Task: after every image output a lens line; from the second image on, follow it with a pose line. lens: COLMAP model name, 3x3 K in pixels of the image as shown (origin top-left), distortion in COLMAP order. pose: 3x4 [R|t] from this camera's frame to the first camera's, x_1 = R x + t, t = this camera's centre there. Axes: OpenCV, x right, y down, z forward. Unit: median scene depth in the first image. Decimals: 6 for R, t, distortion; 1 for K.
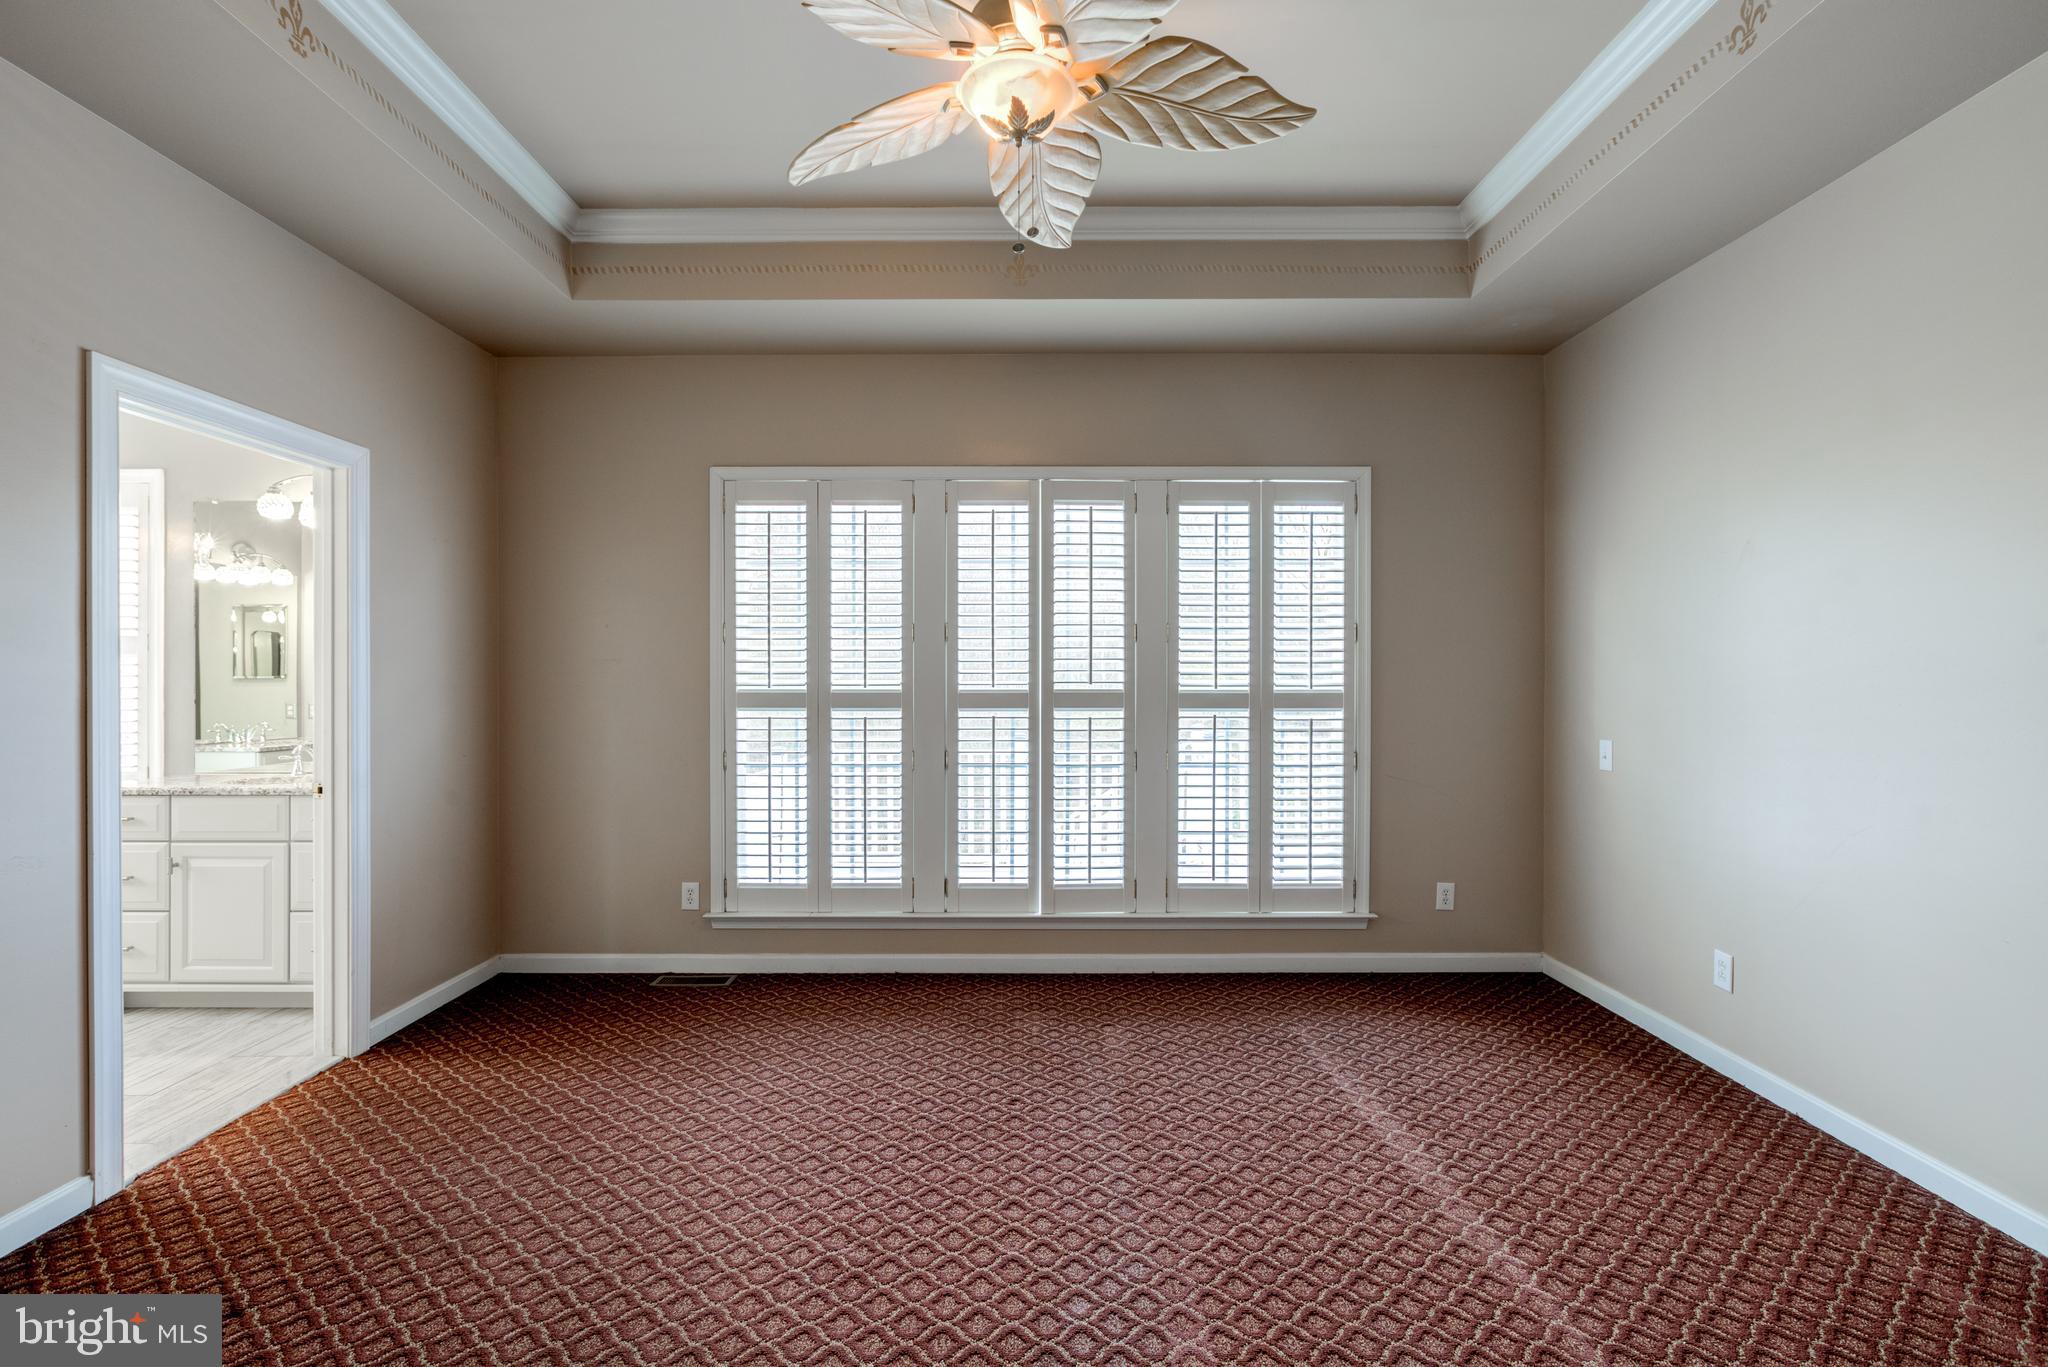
lens RADIAL K [[926.1, 0, 1026.4], [0, 926.1, 689.2], [0, 0, 1]] dist [-0.002404, 0.000501]
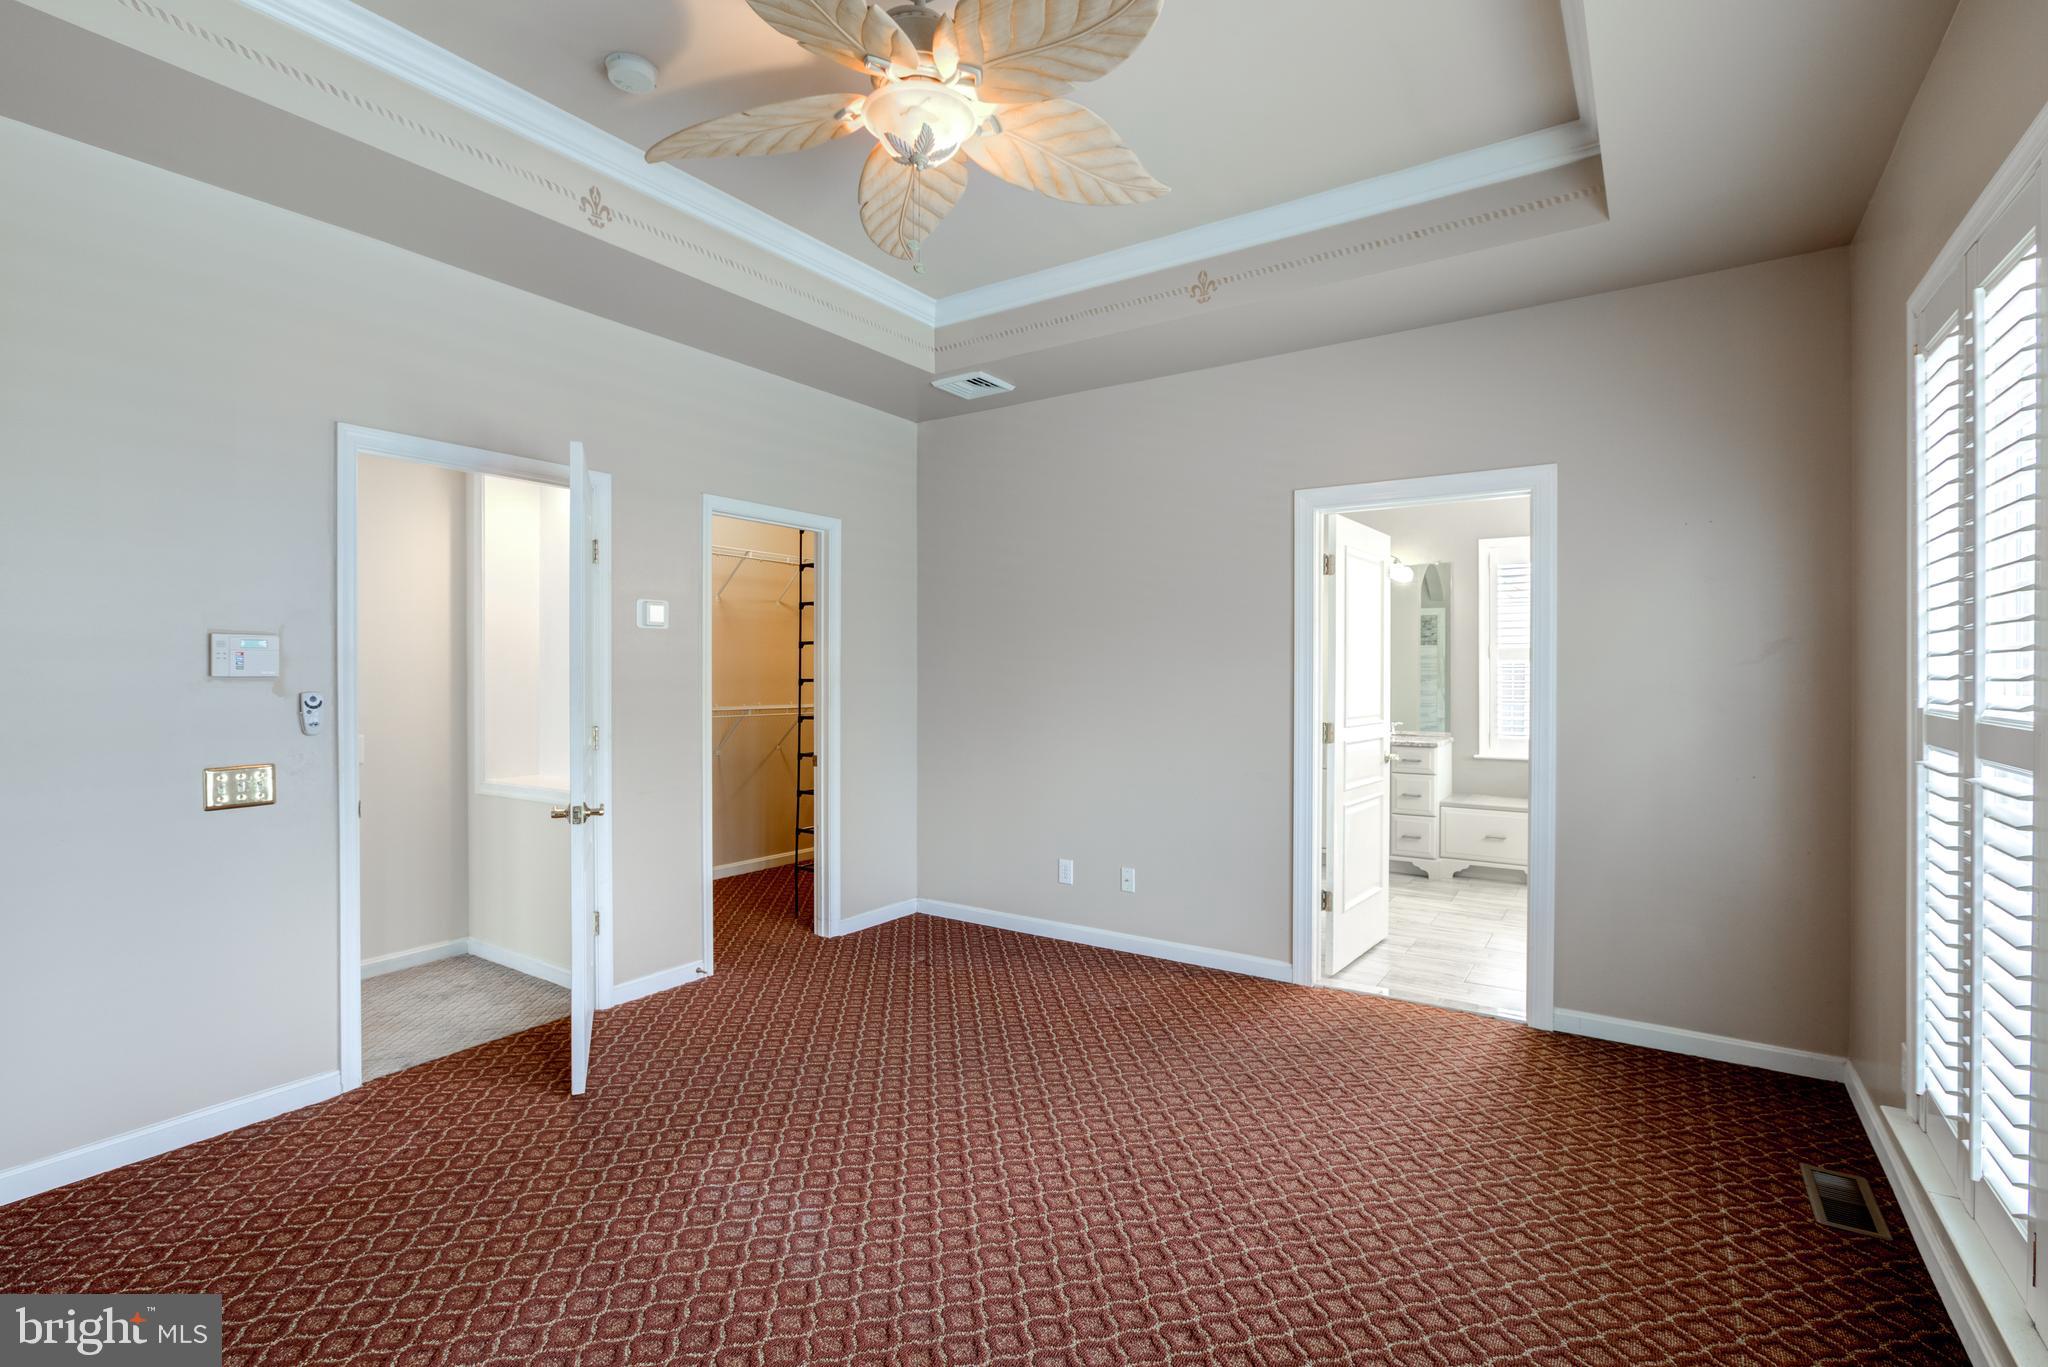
lens RADIAL K [[980.8, 0, 1022.6], [0, 980.8, 693.0], [0, 0, 1]] dist [-0.001145, -0.000421]
pose [[-0.557810, 0.024373, -0.829610, 0.444902], [-0.003550, 0.999490, 0.031751, -0.026031], [0.829961, 0.020656, -0.557439, 0.895859]]
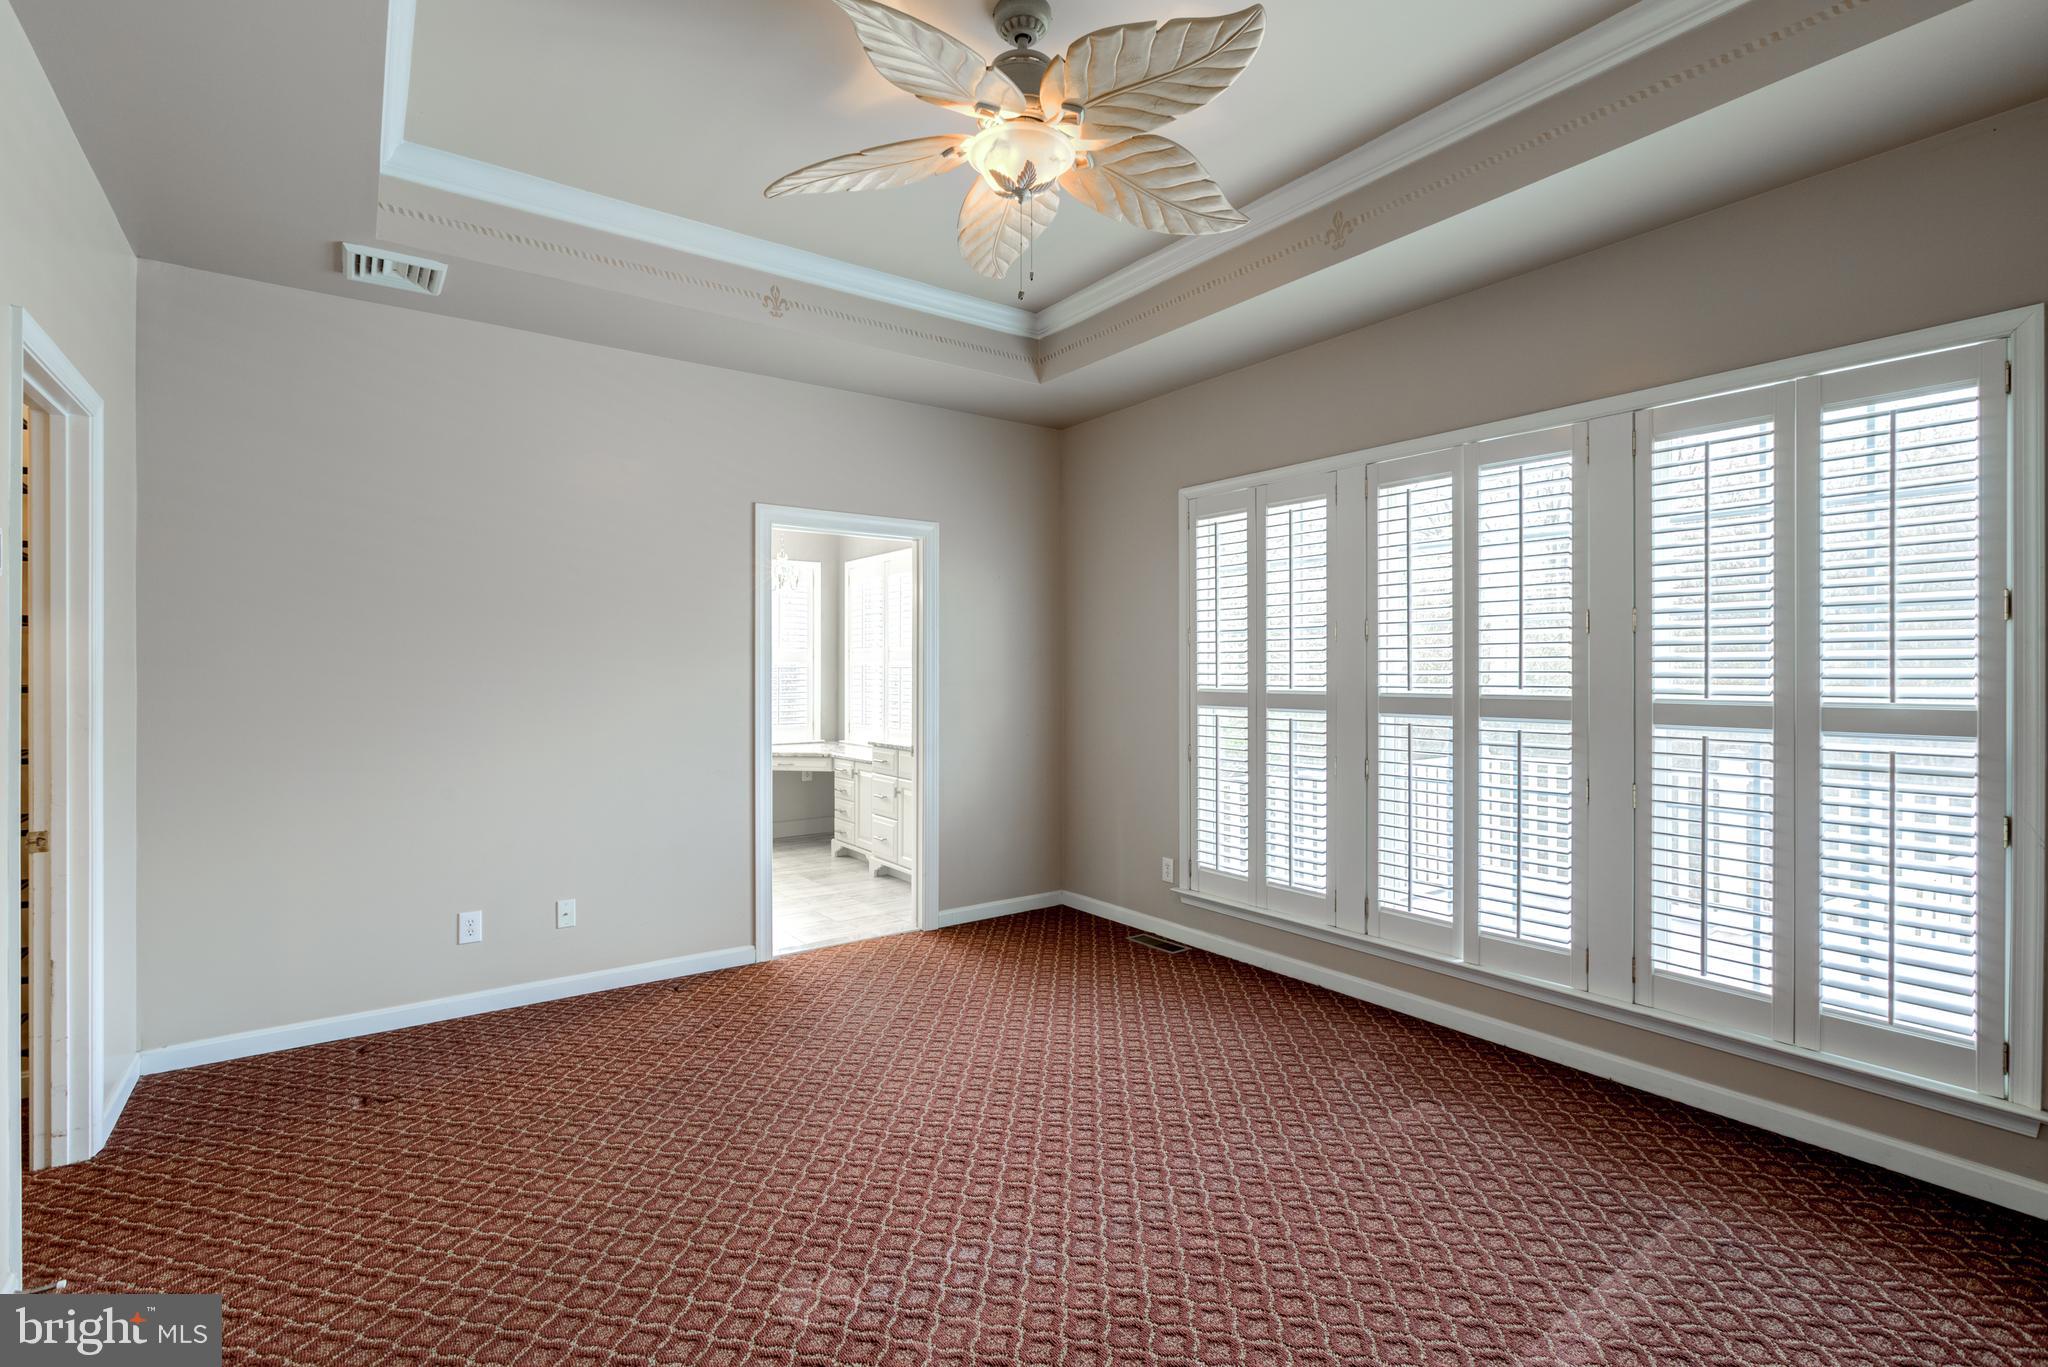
lens RADIAL K [[937.7, 0, 1017.9], [0, 937.7, 683.3], [0, 0, 1]] dist [-0.001596, 0.000418]
pose [[0.588532, 0.010529, -0.808406, 0.461127], [-0.005070, 0.999944, 0.009332, -0.014970], [0.808458, -0.001394, 0.588552, 0.177514]]
